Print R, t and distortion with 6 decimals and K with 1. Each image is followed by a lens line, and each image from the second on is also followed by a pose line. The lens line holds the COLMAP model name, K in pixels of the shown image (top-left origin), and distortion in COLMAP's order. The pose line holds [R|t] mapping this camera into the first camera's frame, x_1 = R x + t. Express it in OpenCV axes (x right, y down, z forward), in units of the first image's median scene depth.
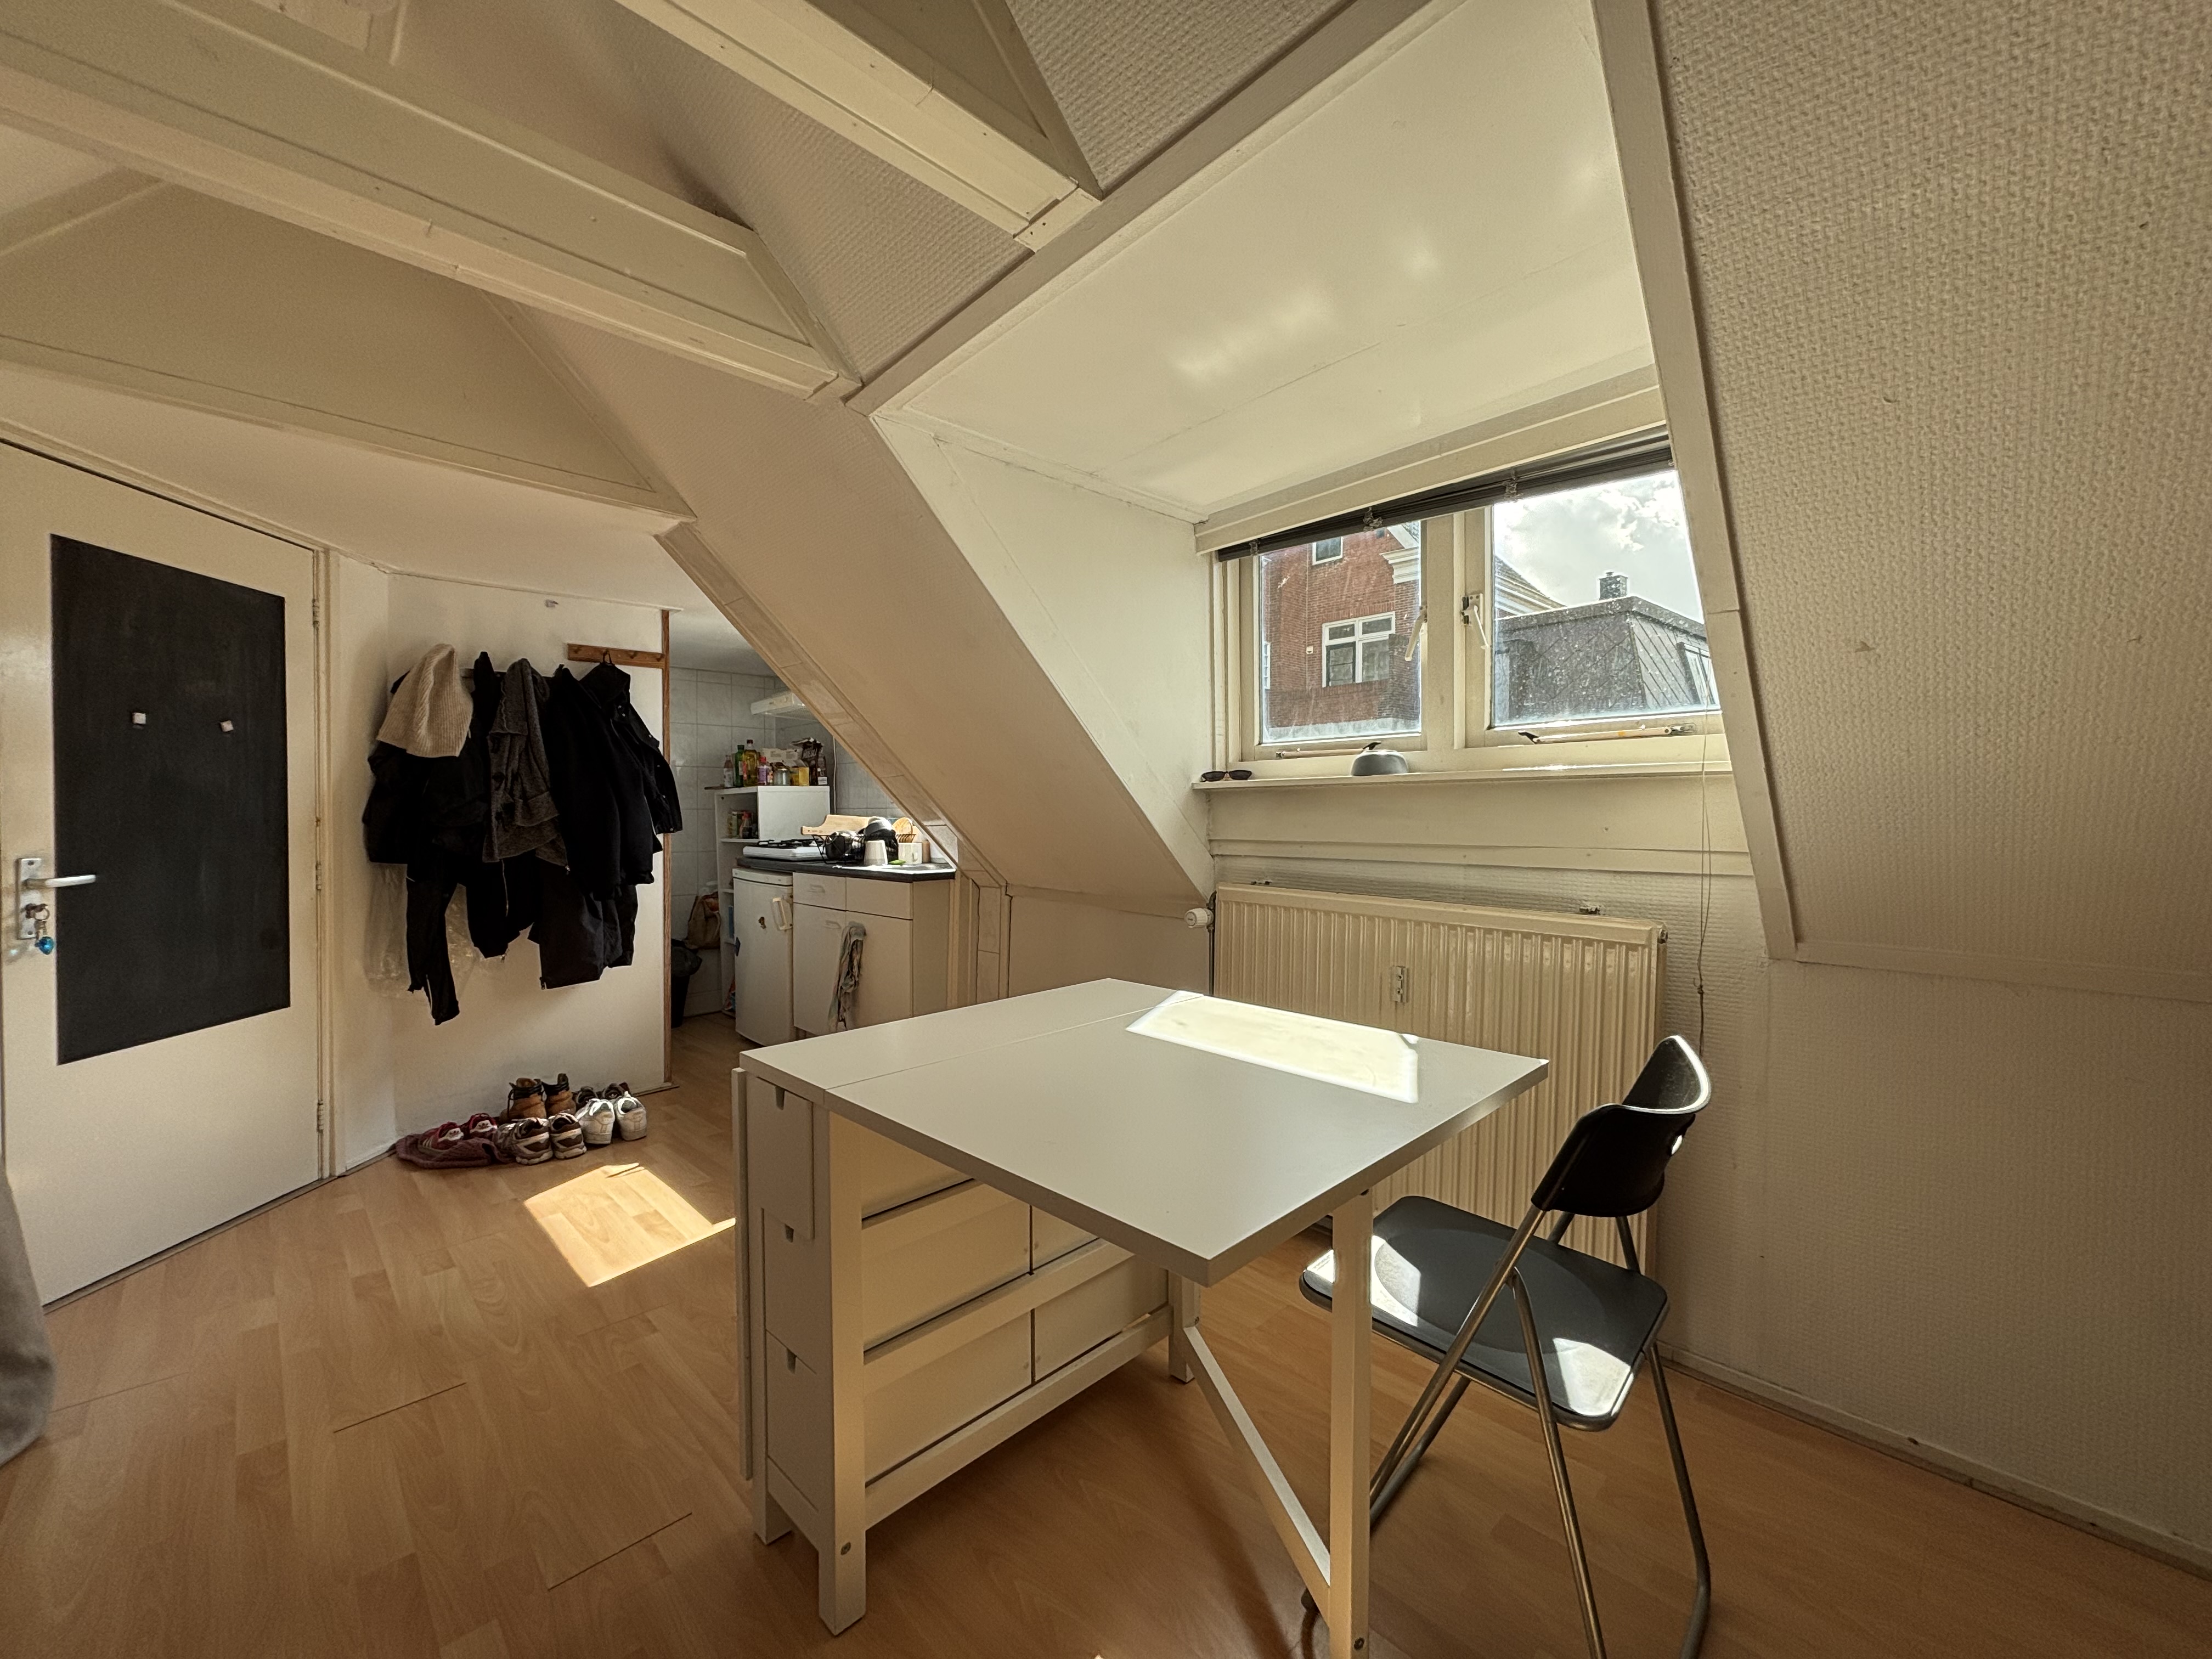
lens RADIAL K [[885.8, 0, 1106.0], [0, 885.8, 829.5], [0, 0, 1]] dist [0.019371, -0.013876]
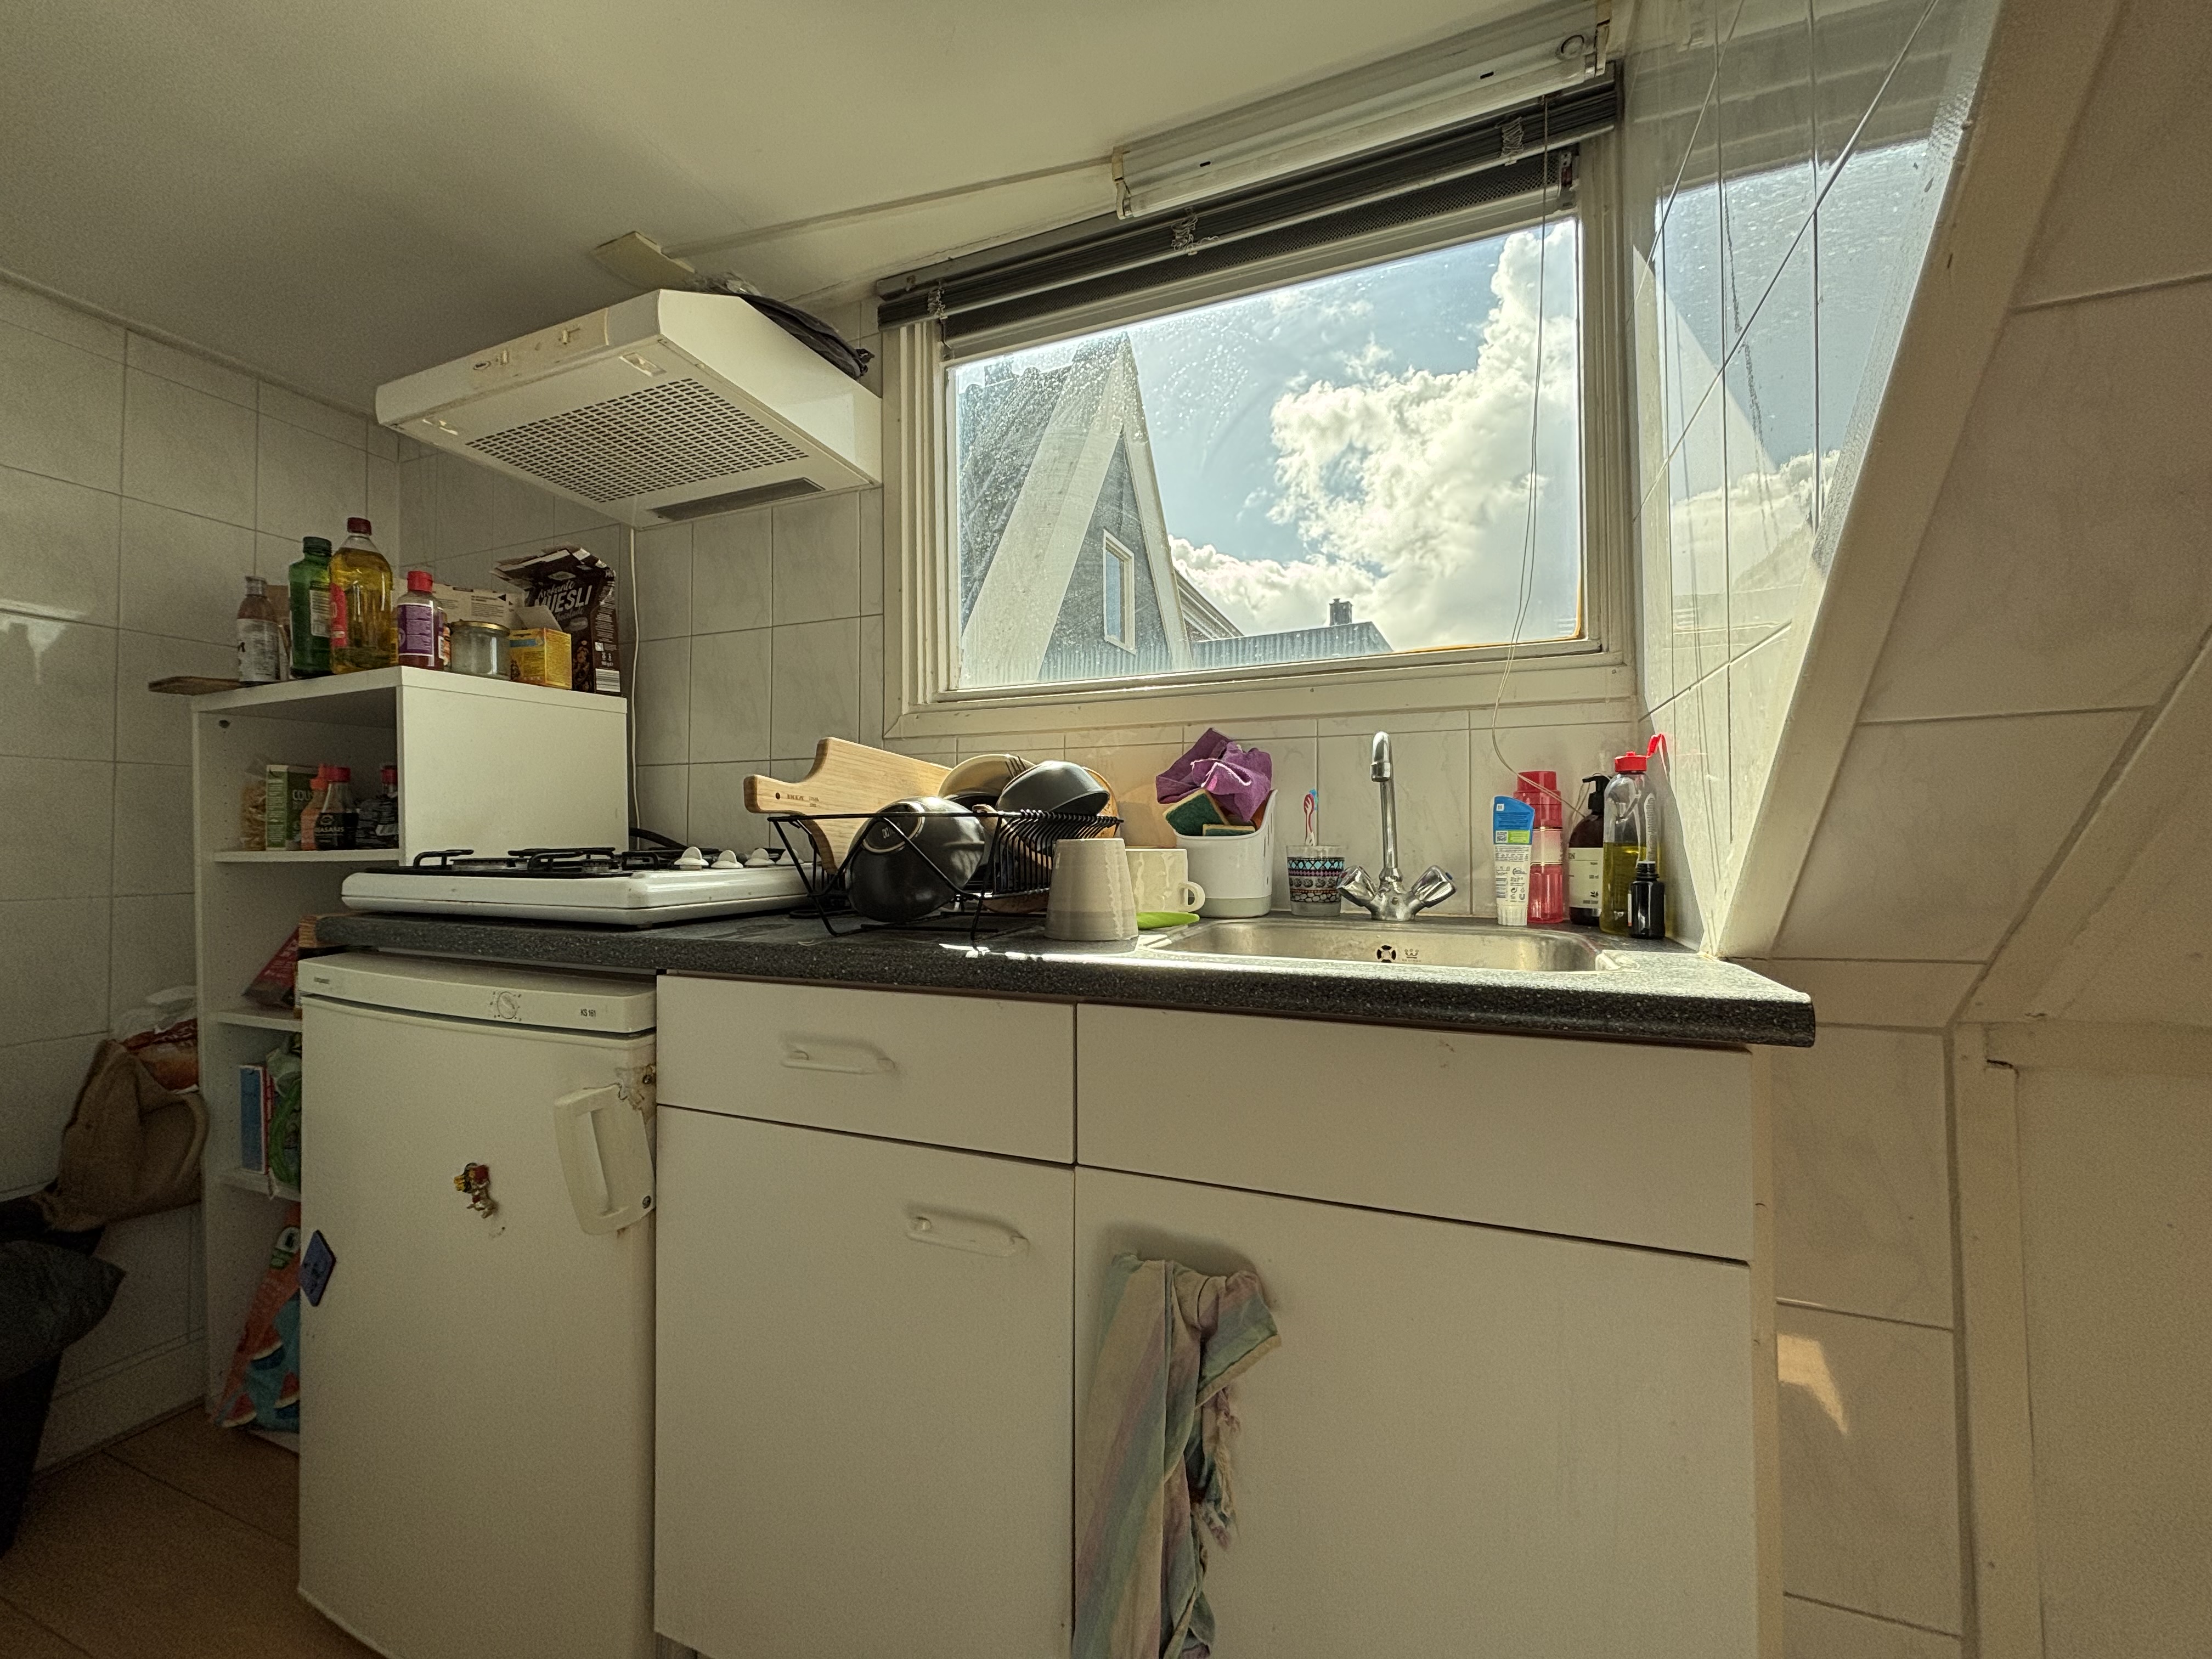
lens RADIAL K [[897.7, 0, 1106.0], [0, 897.7, 829.5], [0, 0, 1]] dist [-0.018972, 0.010446]
pose [[0.918092, 0.006655, 0.396311, -0.458604], [0.006226, 0.999494, -0.031208, 0.023896], [-0.396318, 0.031119, 0.917586, 0.999756]]
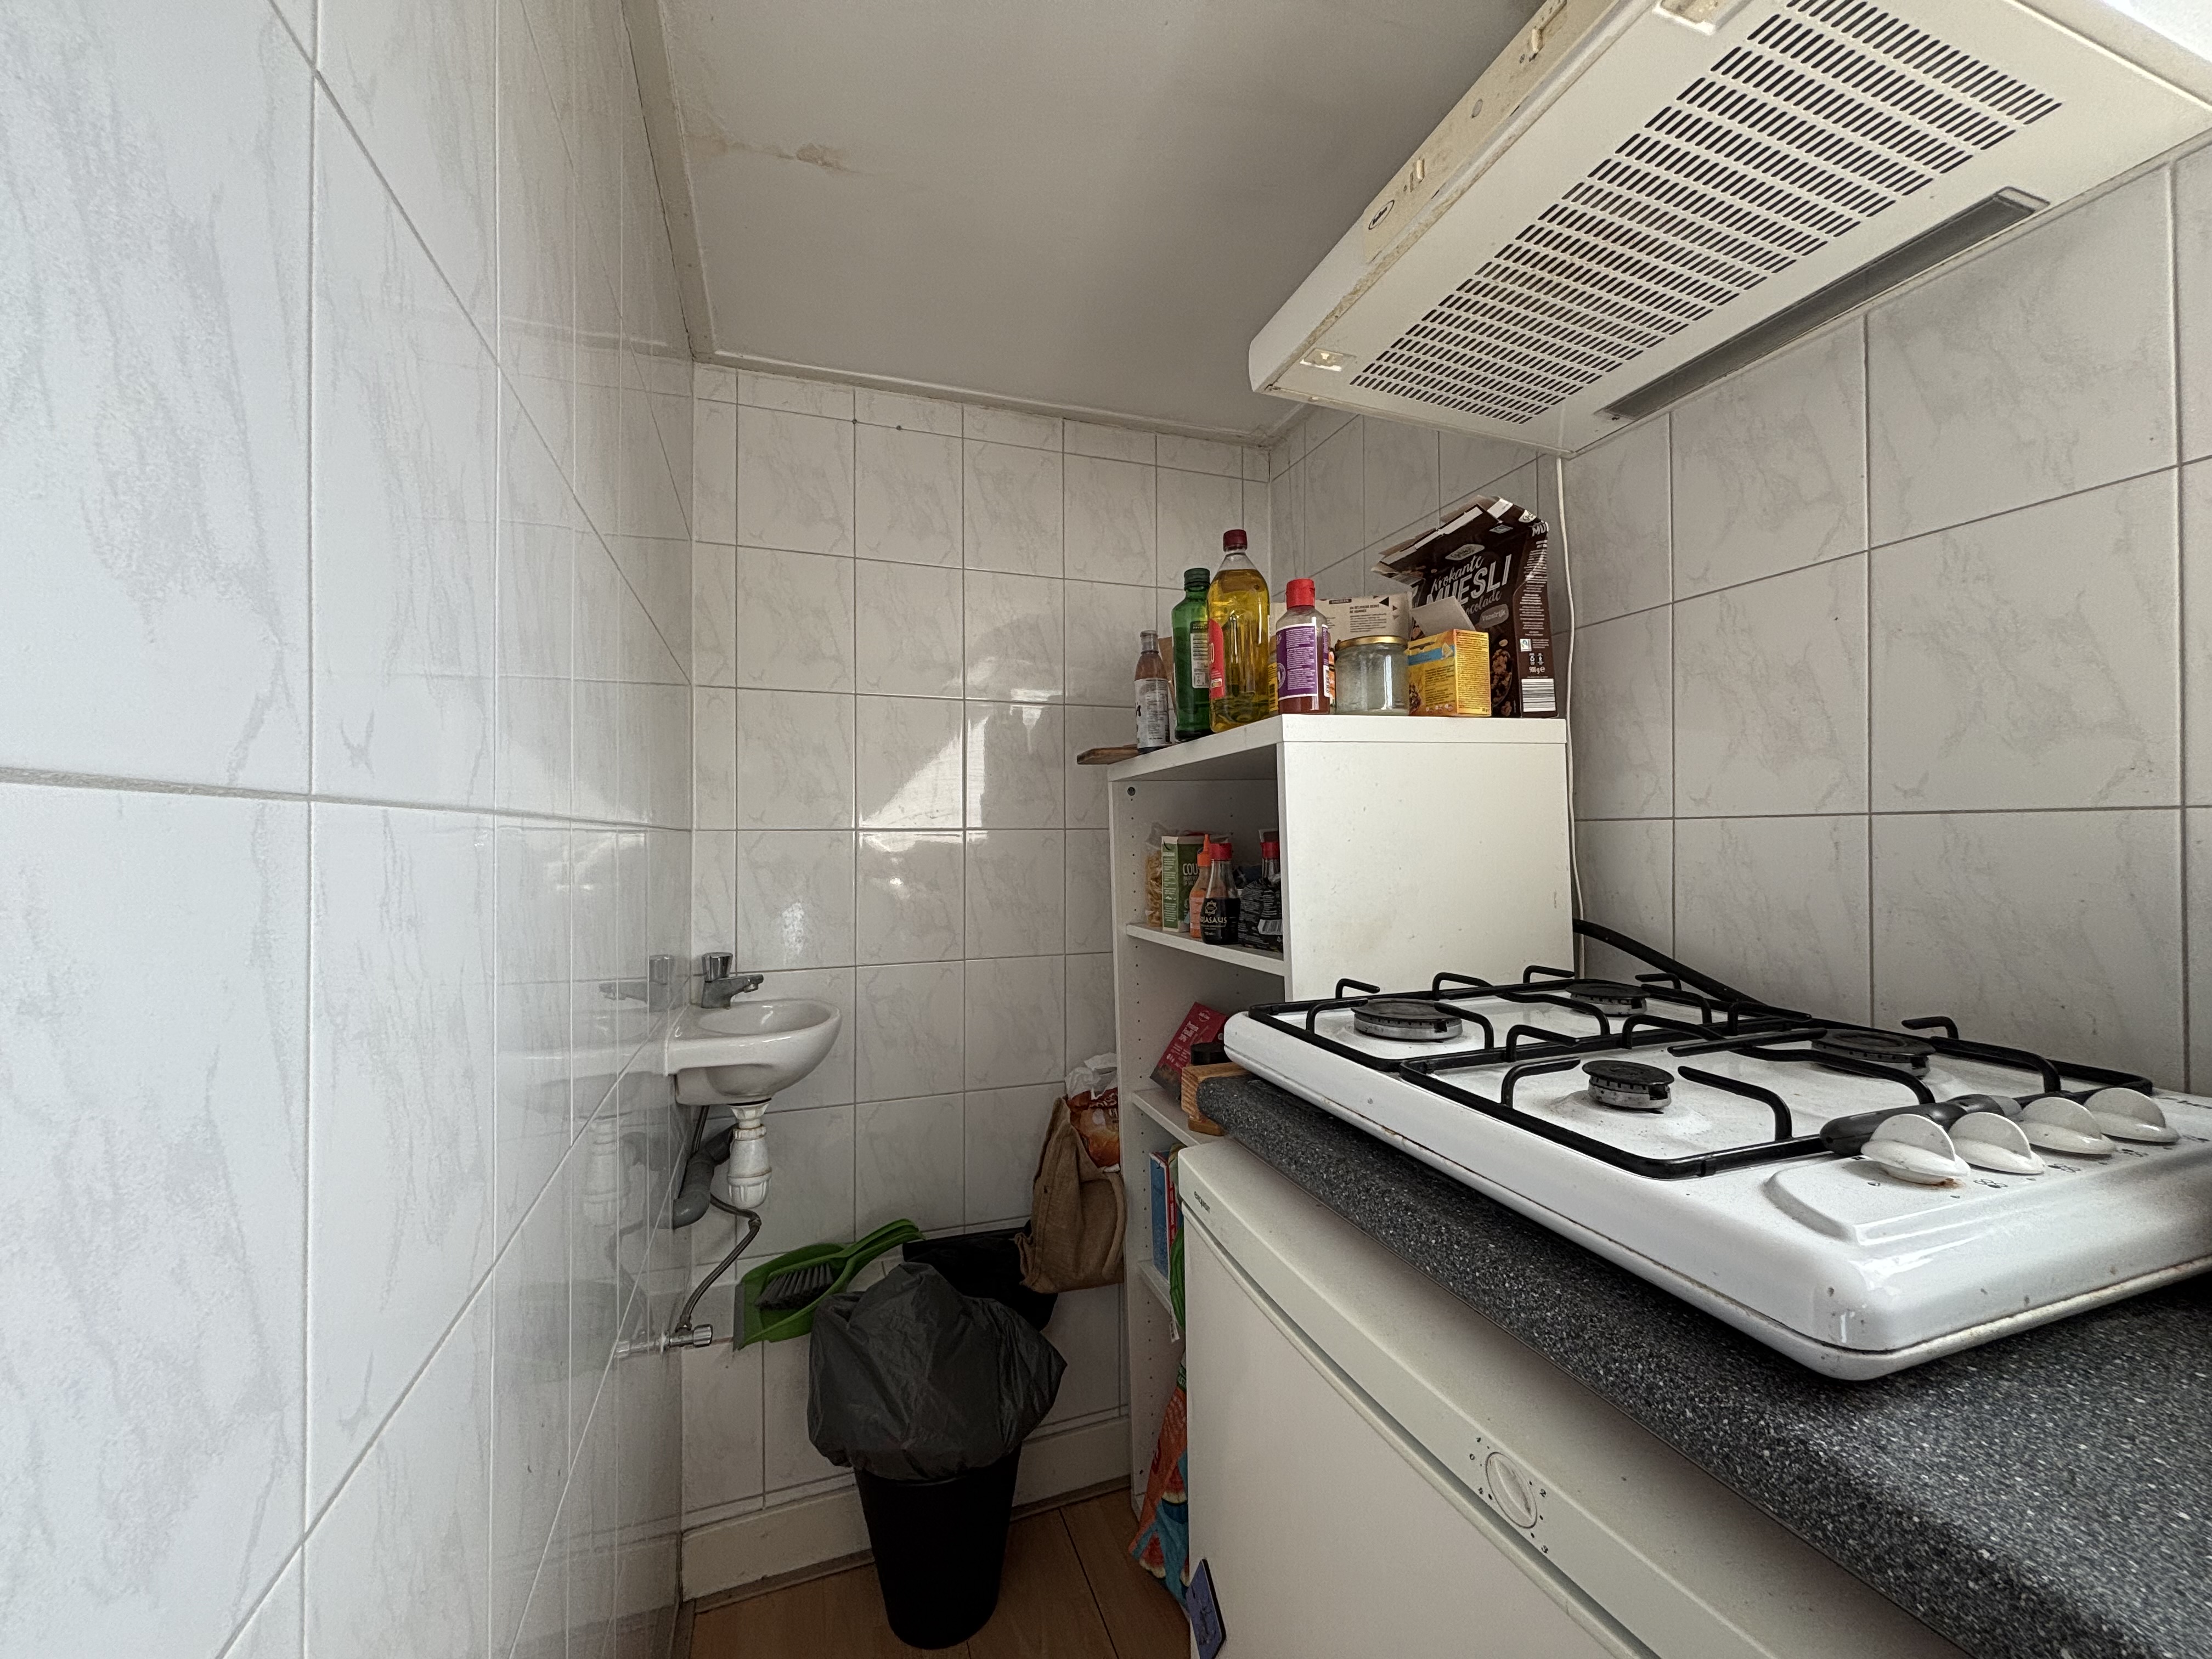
lens RADIAL K [[885.8, 0, 1106.0], [0, 885.8, 829.5], [0, 0, 1]] dist [0.019371, -0.013876]
pose [[0.902180, -0.009412, -0.431257, -0.527832], [-0.001017, 0.999713, -0.023946, -0.026109], [0.431358, 0.022042, 0.901911, 1.236483]]
